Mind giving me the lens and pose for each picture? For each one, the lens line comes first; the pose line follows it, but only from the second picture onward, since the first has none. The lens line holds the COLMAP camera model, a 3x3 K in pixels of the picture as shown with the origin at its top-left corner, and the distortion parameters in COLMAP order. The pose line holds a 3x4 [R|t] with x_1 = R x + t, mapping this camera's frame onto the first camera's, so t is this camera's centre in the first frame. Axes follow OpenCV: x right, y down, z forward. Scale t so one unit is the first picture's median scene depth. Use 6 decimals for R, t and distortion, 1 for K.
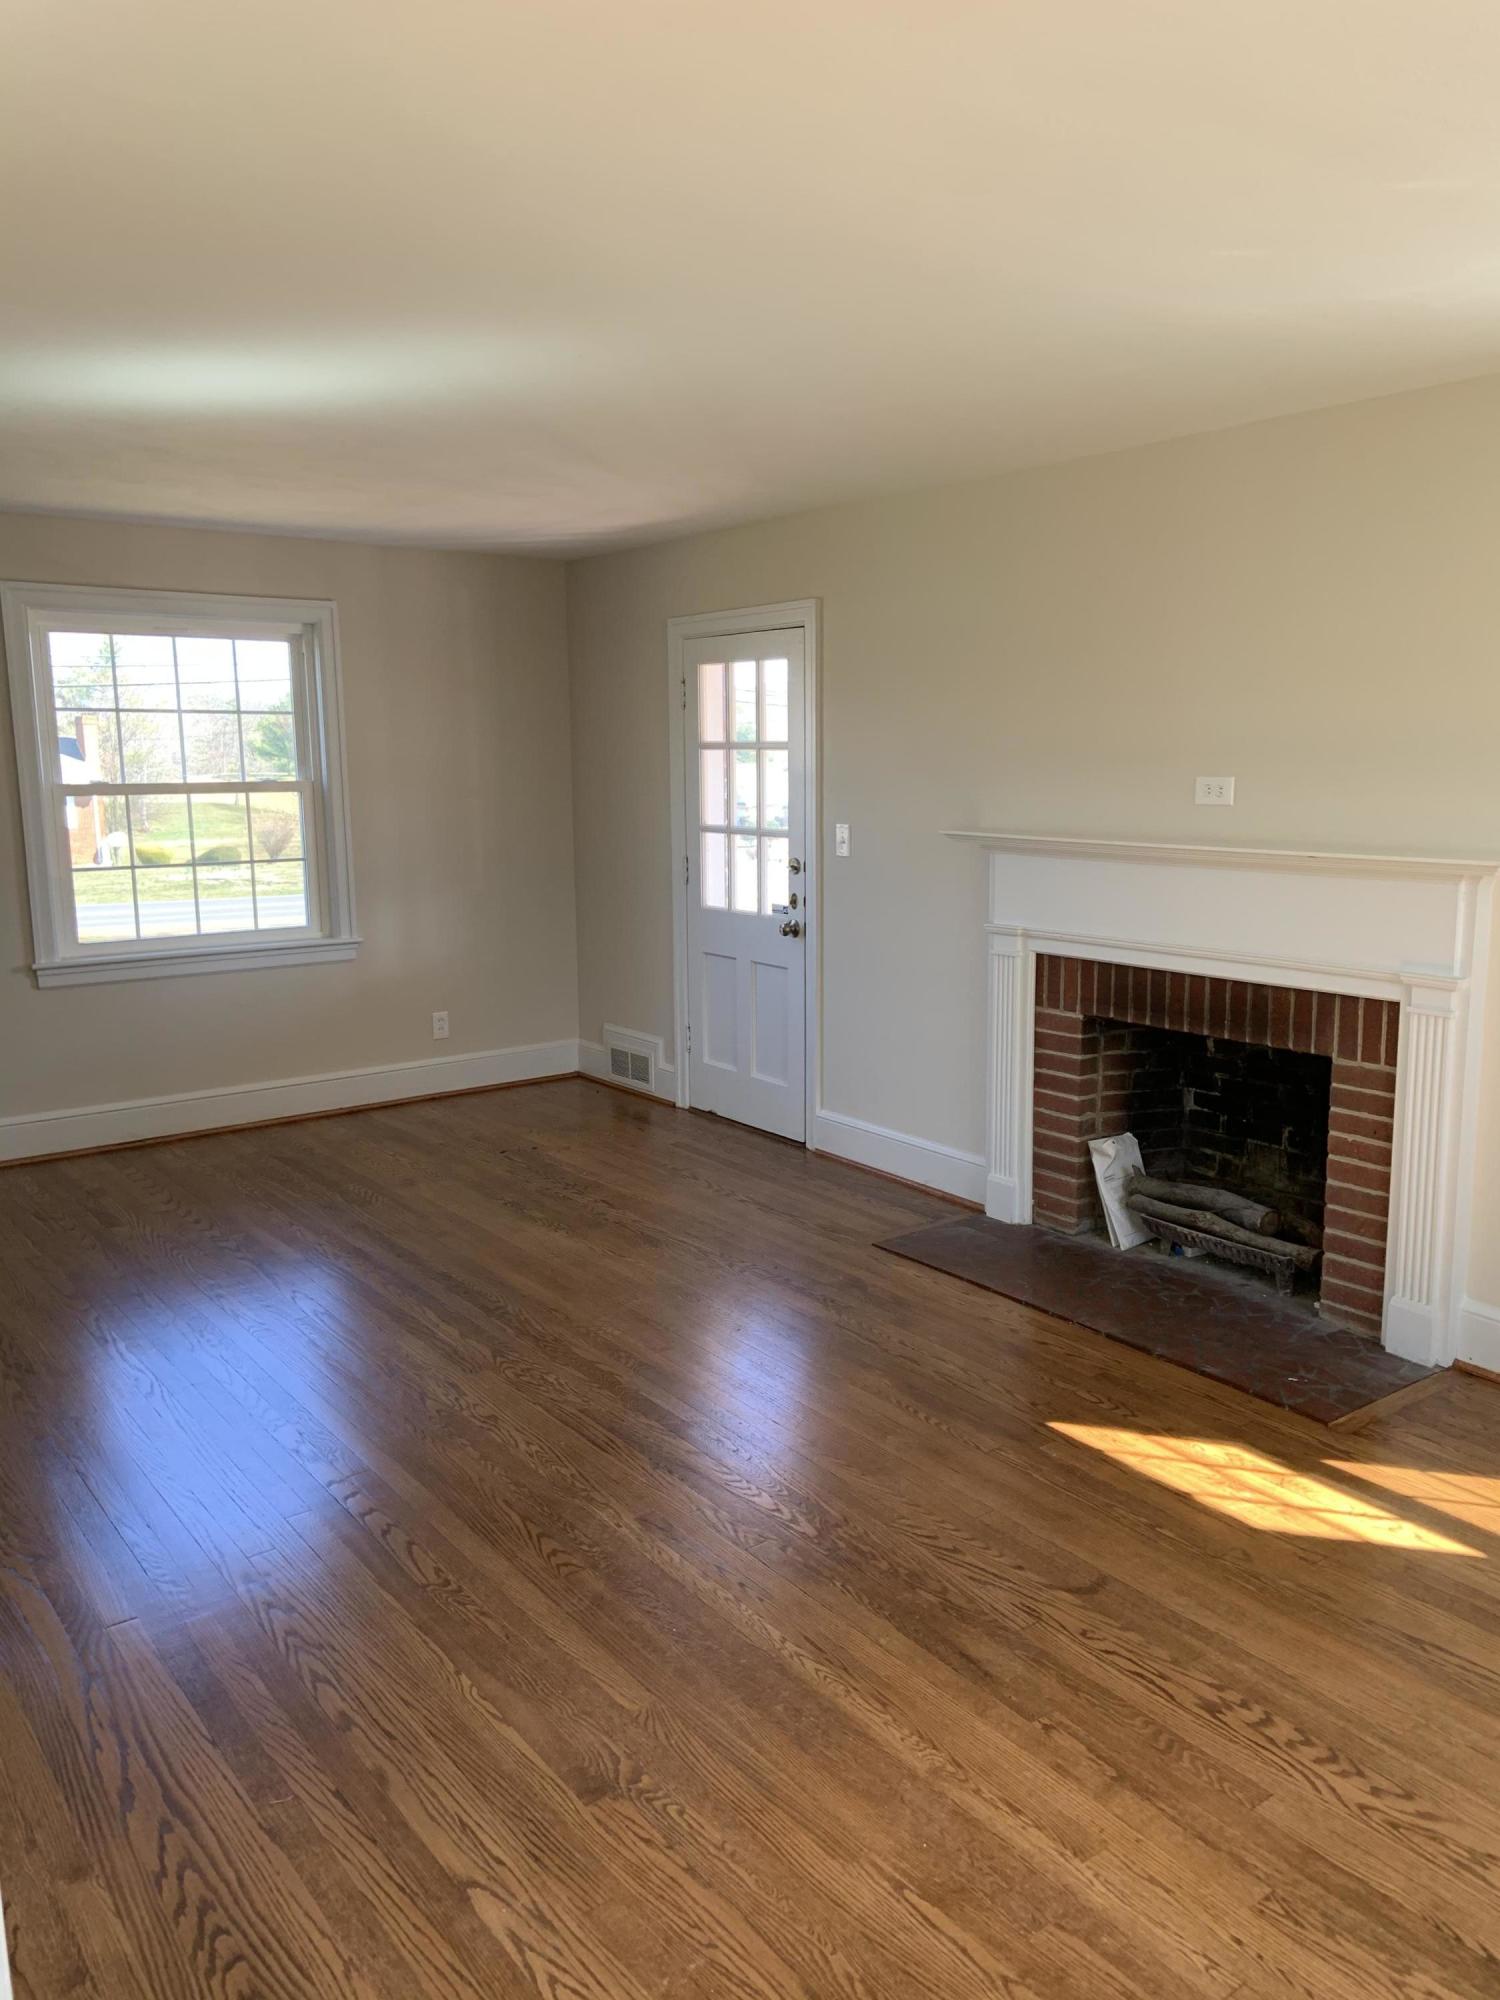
lens RADIAL K [[1494.4, 0, 749.7], [0, 1494.4, 992.7], [0, 0, 1]] dist [0.135683, -0.174637]
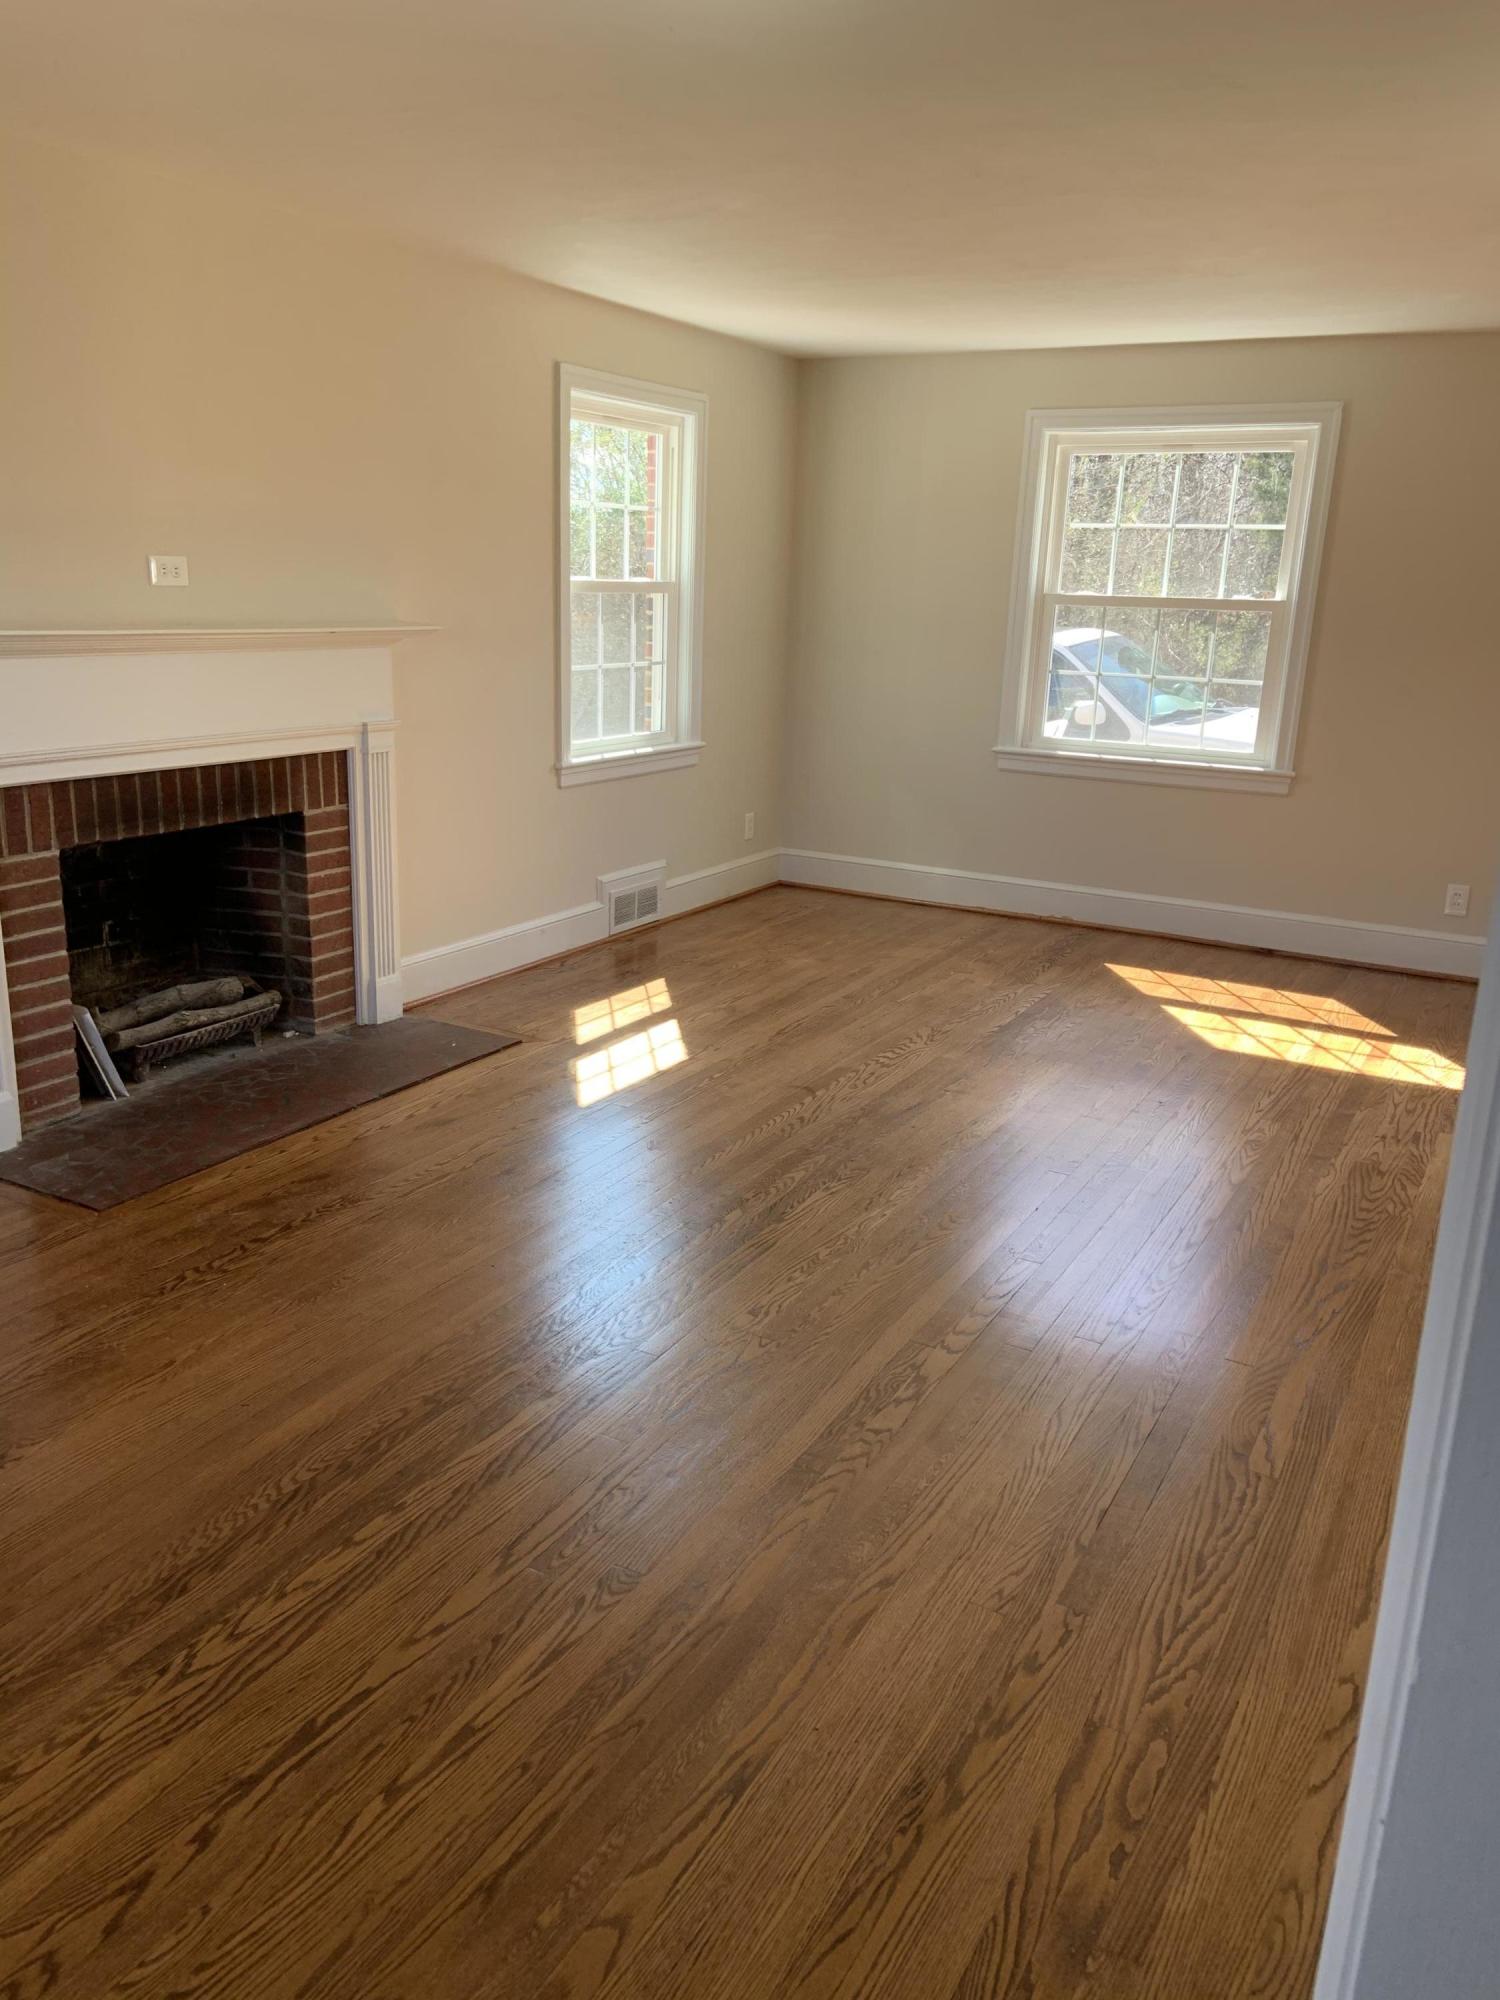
lens RADIAL K [[1494.4, 0, 749.7], [0, 1494.4, 992.7], [0, 0, 1]] dist [0.135683, -0.174637]
pose [[-0.405635, -0.254239, 0.877965, -0.791765], [0.117185, 0.938145, 0.325808, -0.161398], [-0.906492, 0.235044, -0.350751, 1.120304]]
